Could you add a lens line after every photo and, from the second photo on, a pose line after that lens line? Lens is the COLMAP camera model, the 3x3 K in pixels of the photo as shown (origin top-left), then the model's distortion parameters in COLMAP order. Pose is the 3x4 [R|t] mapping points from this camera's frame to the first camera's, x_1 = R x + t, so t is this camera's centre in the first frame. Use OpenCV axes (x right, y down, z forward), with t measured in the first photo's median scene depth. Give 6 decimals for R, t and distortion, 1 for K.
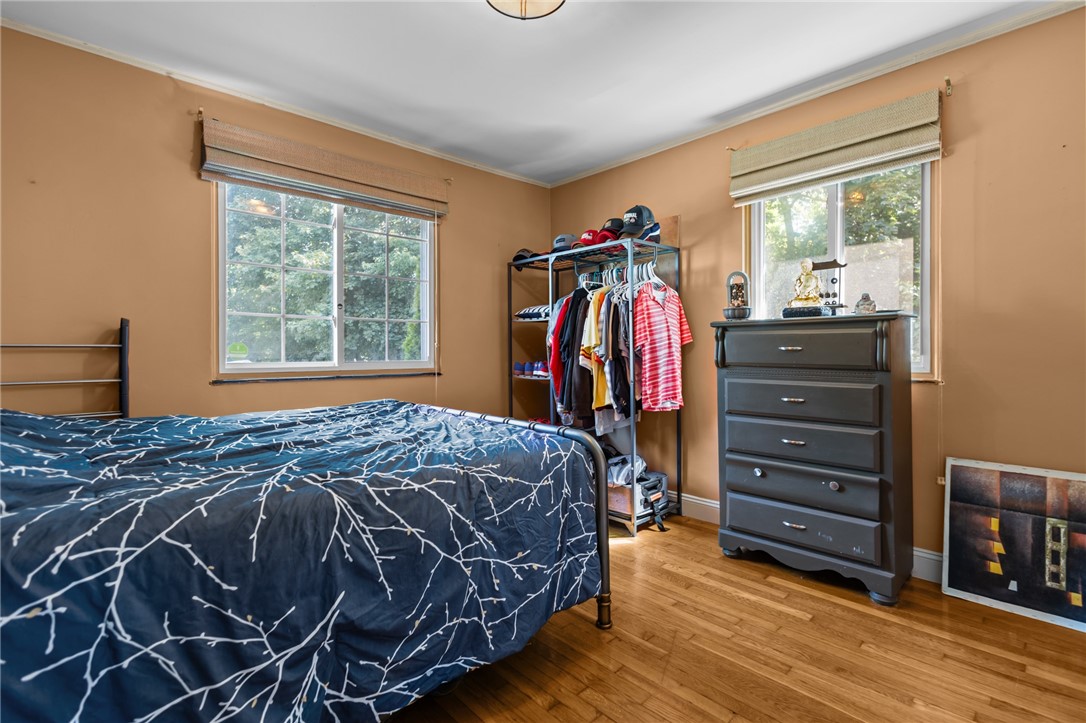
lens RADIAL K [[505.8, 0, 539.9], [0, 505.8, 361.9], [0, 0, 1]] dist [0.007265, 0.000156]
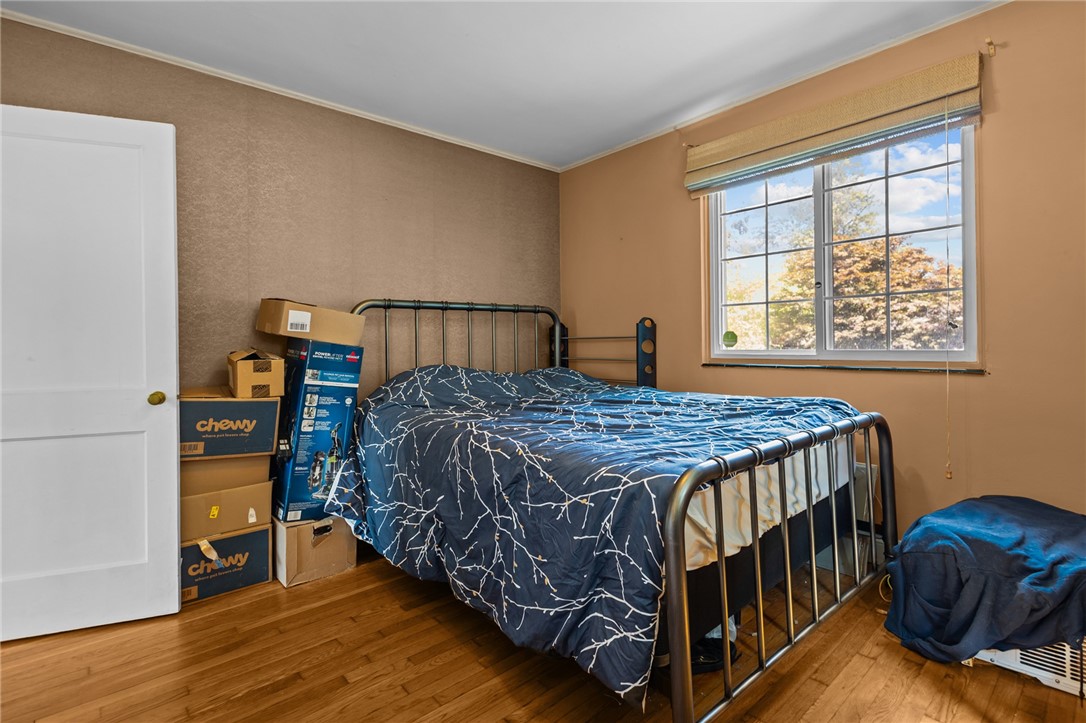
lens RADIAL K [[505.8, 0, 539.4], [0, 505.8, 353.1], [0, 0, 1]] dist [0.007265, 0.000156]
pose [[-0.023455, 0.025107, -0.999410, 0.909607], [-0.006158, 0.999662, 0.025257, -0.024426], [0.999706, 0.006747, -0.023292, 1.037282]]
